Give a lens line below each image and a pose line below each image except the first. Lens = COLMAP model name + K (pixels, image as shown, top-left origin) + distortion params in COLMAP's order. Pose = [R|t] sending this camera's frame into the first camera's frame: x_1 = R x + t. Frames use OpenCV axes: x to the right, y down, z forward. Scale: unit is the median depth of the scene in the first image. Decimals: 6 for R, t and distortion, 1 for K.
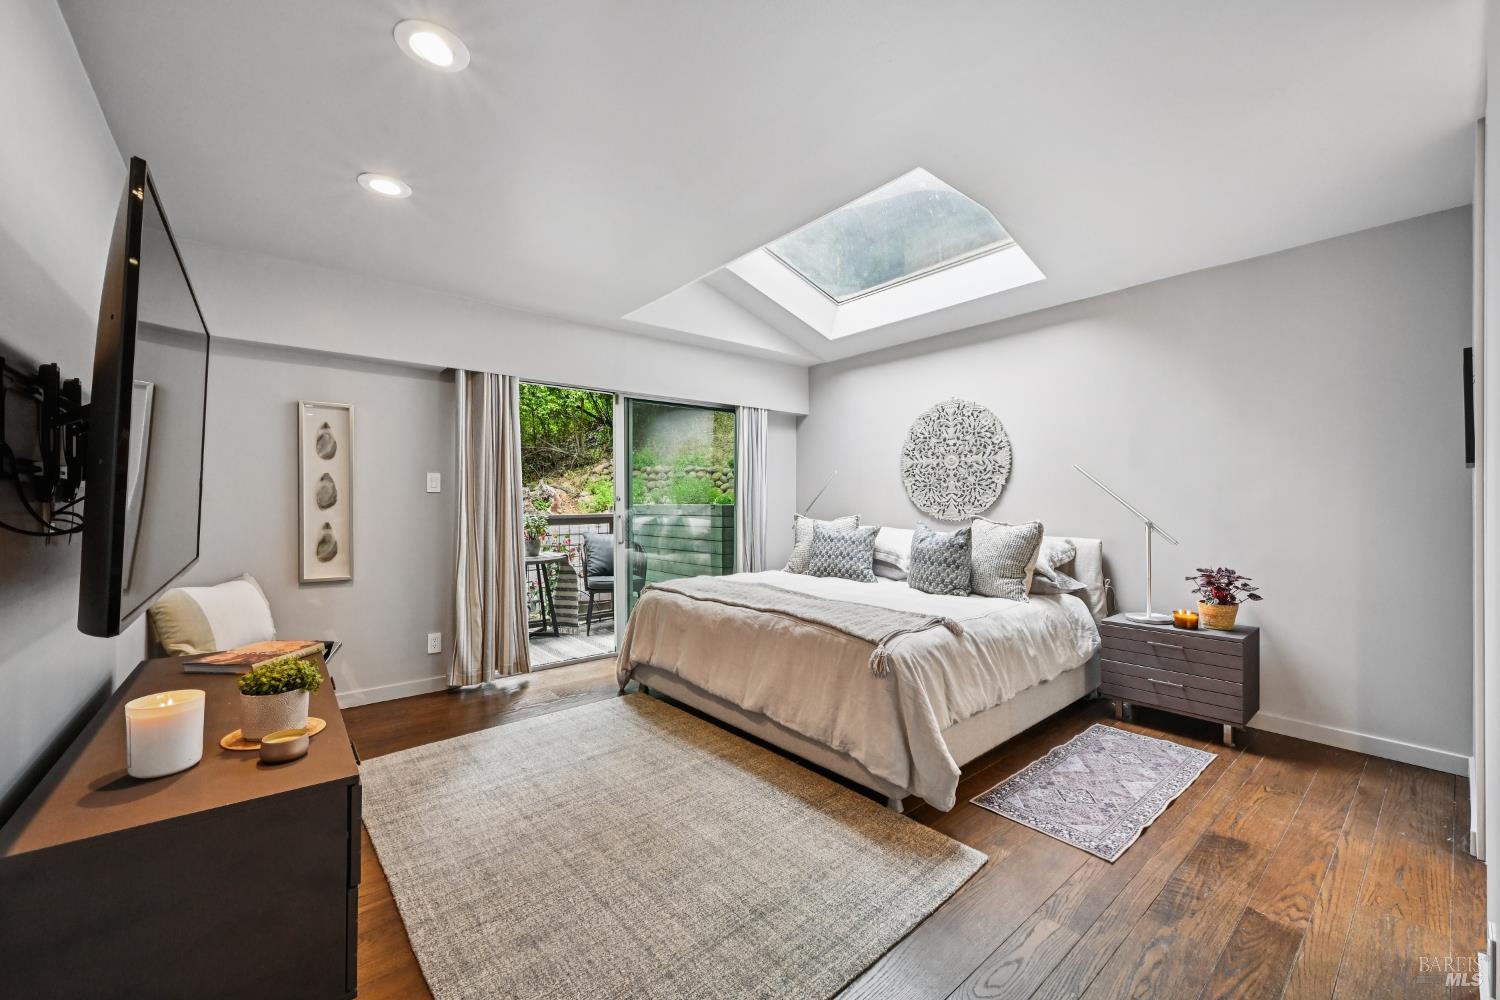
lens RADIAL K [[591.1, 0, 751.8], [0, 591.1, 500.5], [0, 0, 1]] dist [-0.000105, -0.000083]
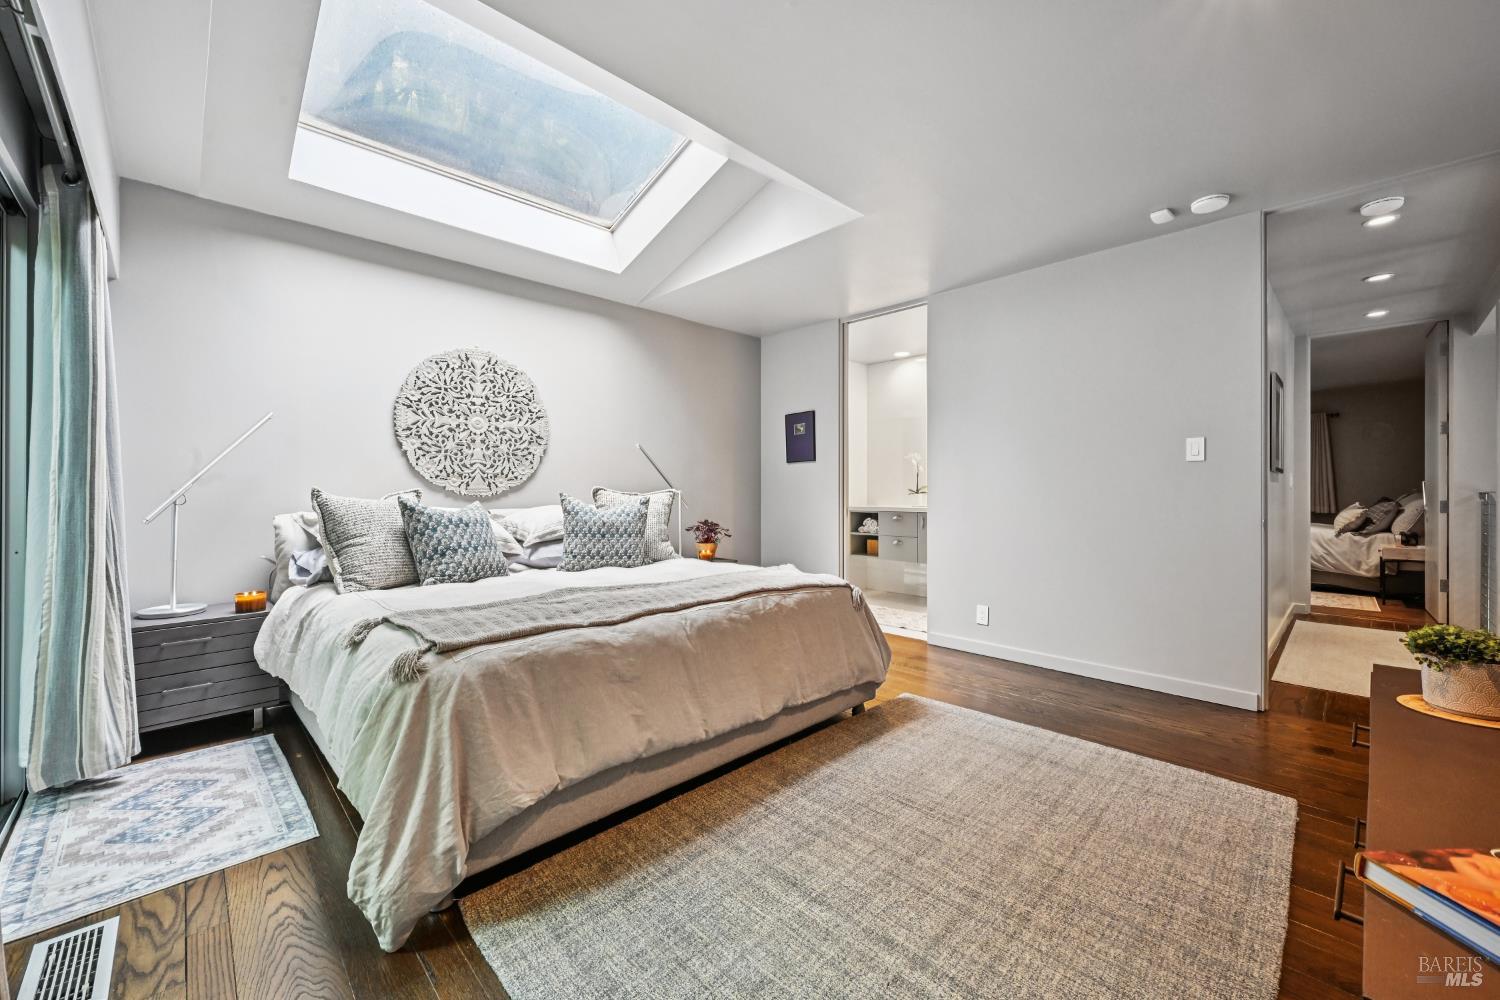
lens RADIAL K [[591.1, 0, 753.5], [0, 591.1, 489.8], [0, 0, 1]] dist [-0.000105, -0.000083]
pose [[-0.077278, 0.003439, 0.997004, -0.528426], [0.000069, 0.999994, -0.003444, 0.028977], [-0.997010, -0.000198, -0.077278, 0.701834]]
